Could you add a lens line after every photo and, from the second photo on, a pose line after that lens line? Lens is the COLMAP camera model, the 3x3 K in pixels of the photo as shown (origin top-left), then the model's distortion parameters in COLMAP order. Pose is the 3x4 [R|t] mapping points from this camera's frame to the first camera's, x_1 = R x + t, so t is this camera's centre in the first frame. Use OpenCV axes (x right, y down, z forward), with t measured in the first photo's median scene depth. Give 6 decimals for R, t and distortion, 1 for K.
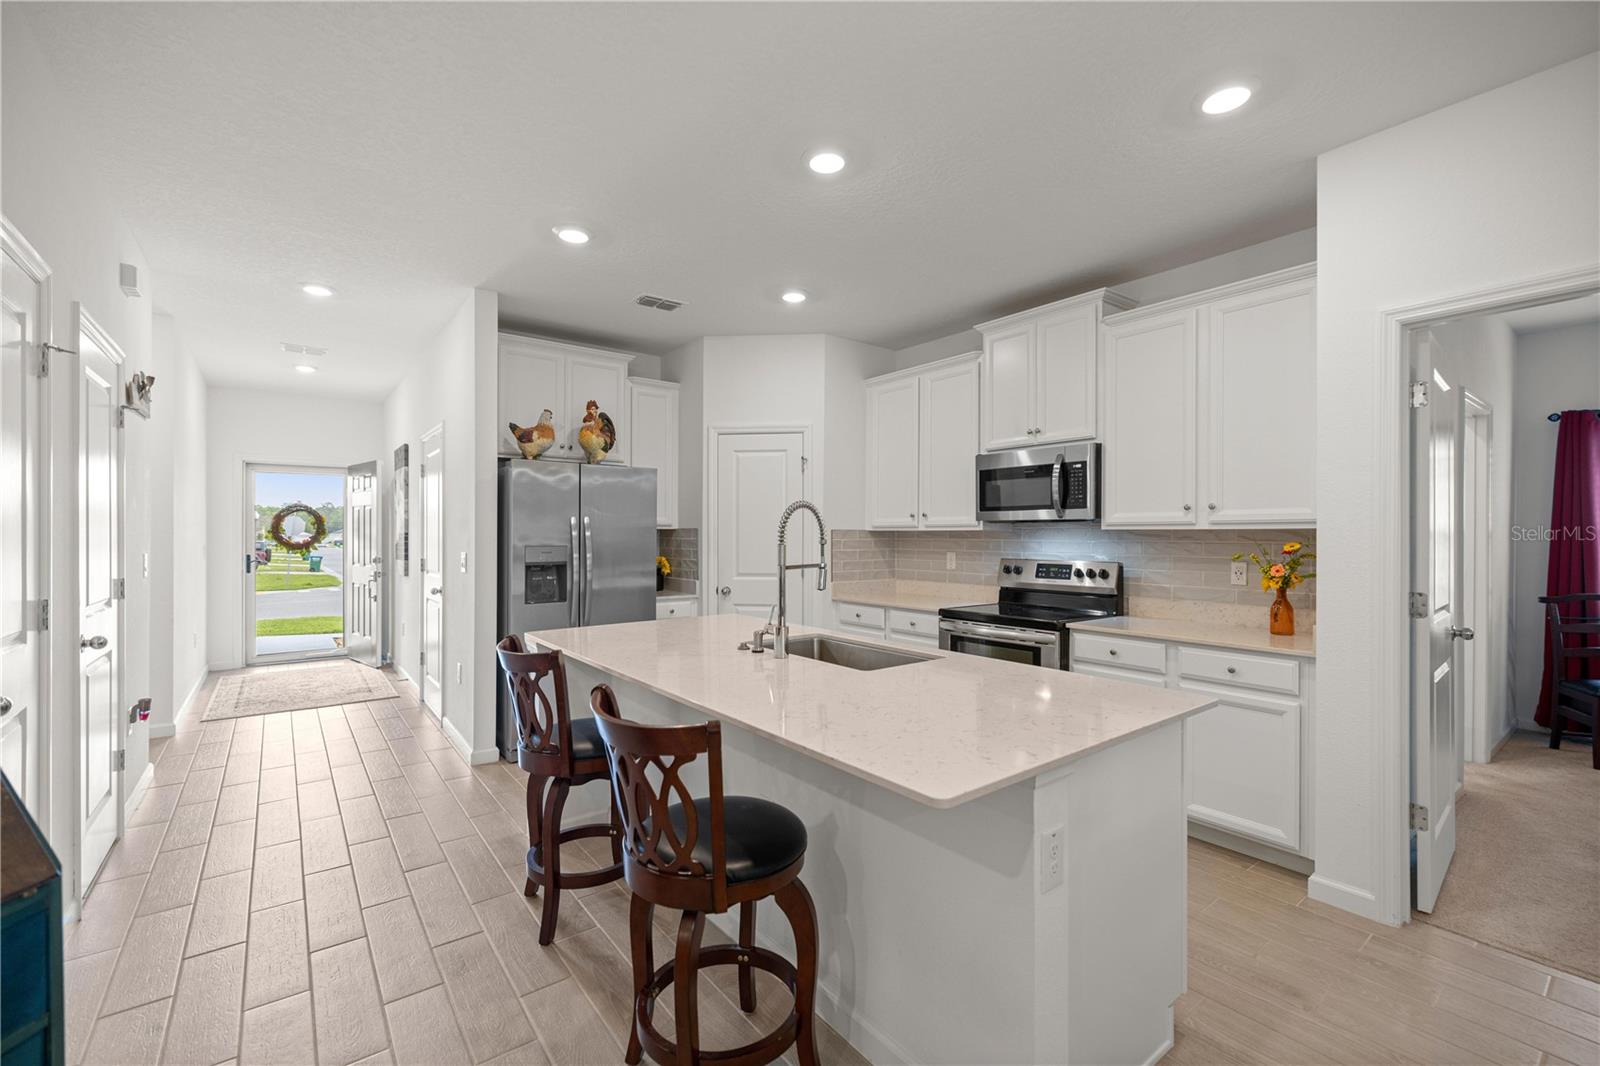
lens RADIAL K [[677.6, 0, 795.5], [0, 677.6, 540.1], [0, 0, 1]] dist [0.000575, 0.000098]
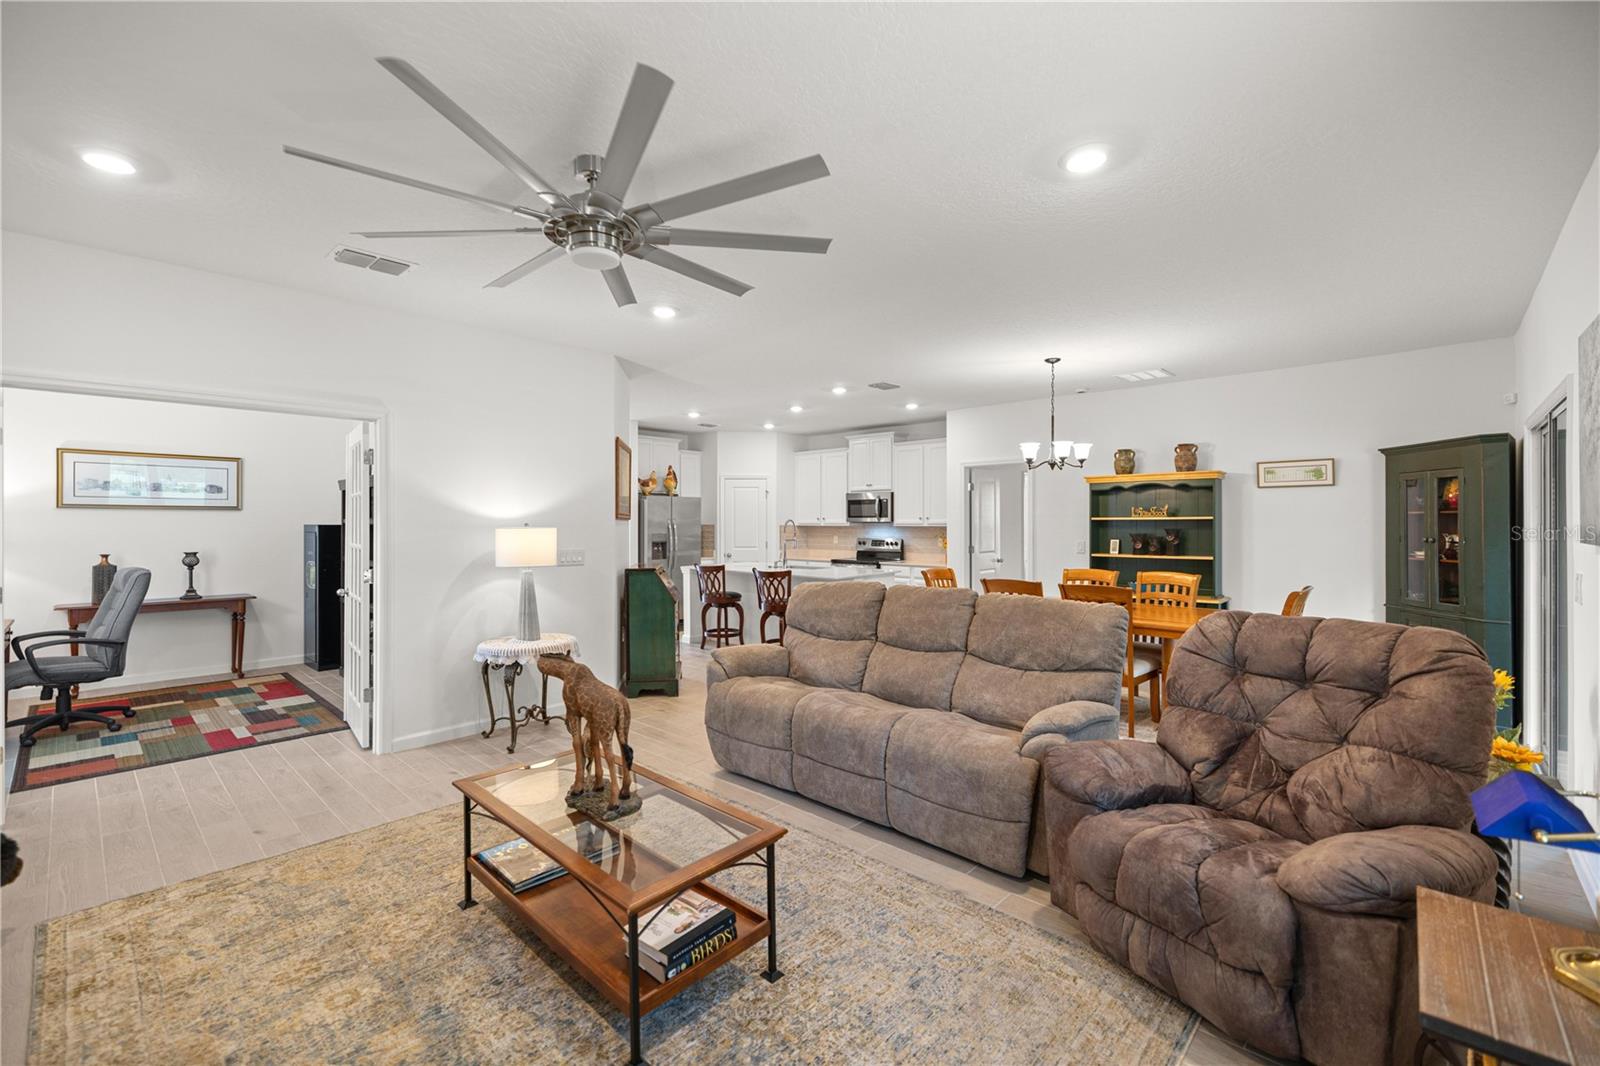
lens RADIAL K [[673.8, 0, 796.1], [0, 673.8, 520.8], [0, 0, 1]] dist [-0.001699, -0.000311]
pose [[0.985282, -0.004289, 0.170883, -0.319184], [0.005502, 0.999963, -0.006622, -0.018650], [-0.170849, 0.007465, 0.985269, -1.337819]]
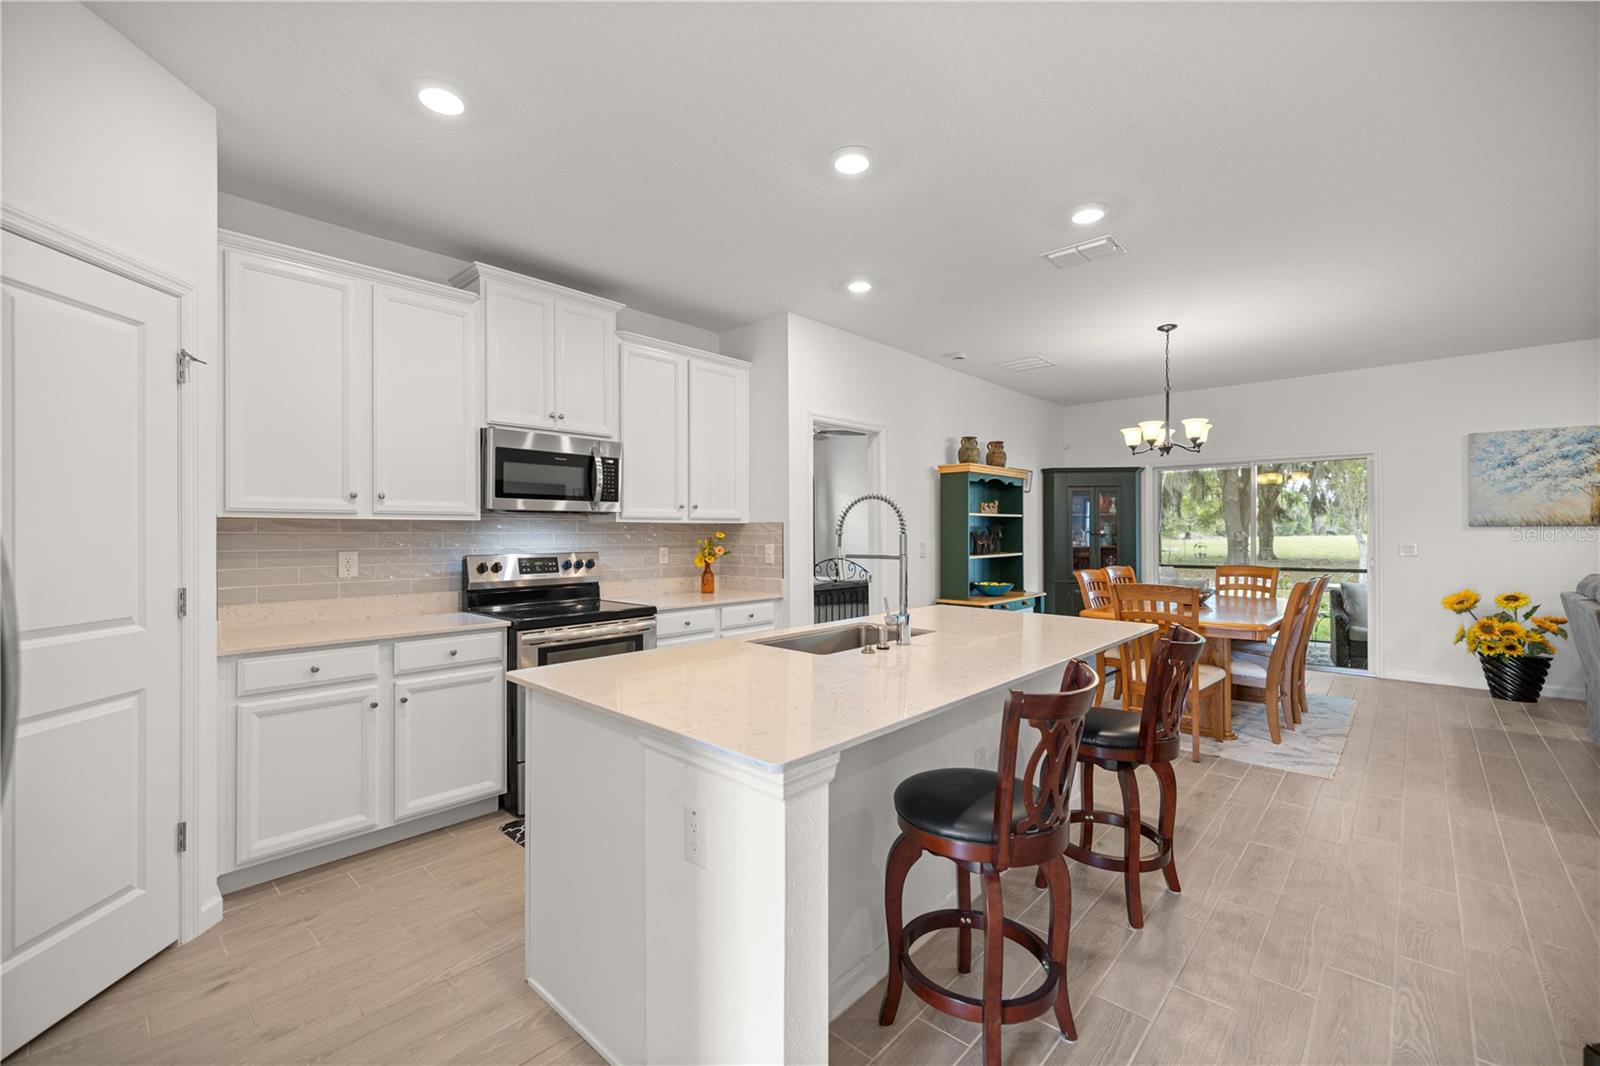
lens RADIAL K [[666.3, 0, 800.0], [0, 666.3, 533.0], [0, 0, 1]] dist [0.000899, 0.000050]
pose [[-0.183211, -0.008717, 0.983035, -0.624141], [0.002931, 0.999951, 0.009413, -0.006758], [-0.983069, 0.004606, -0.183177, 0.849393]]
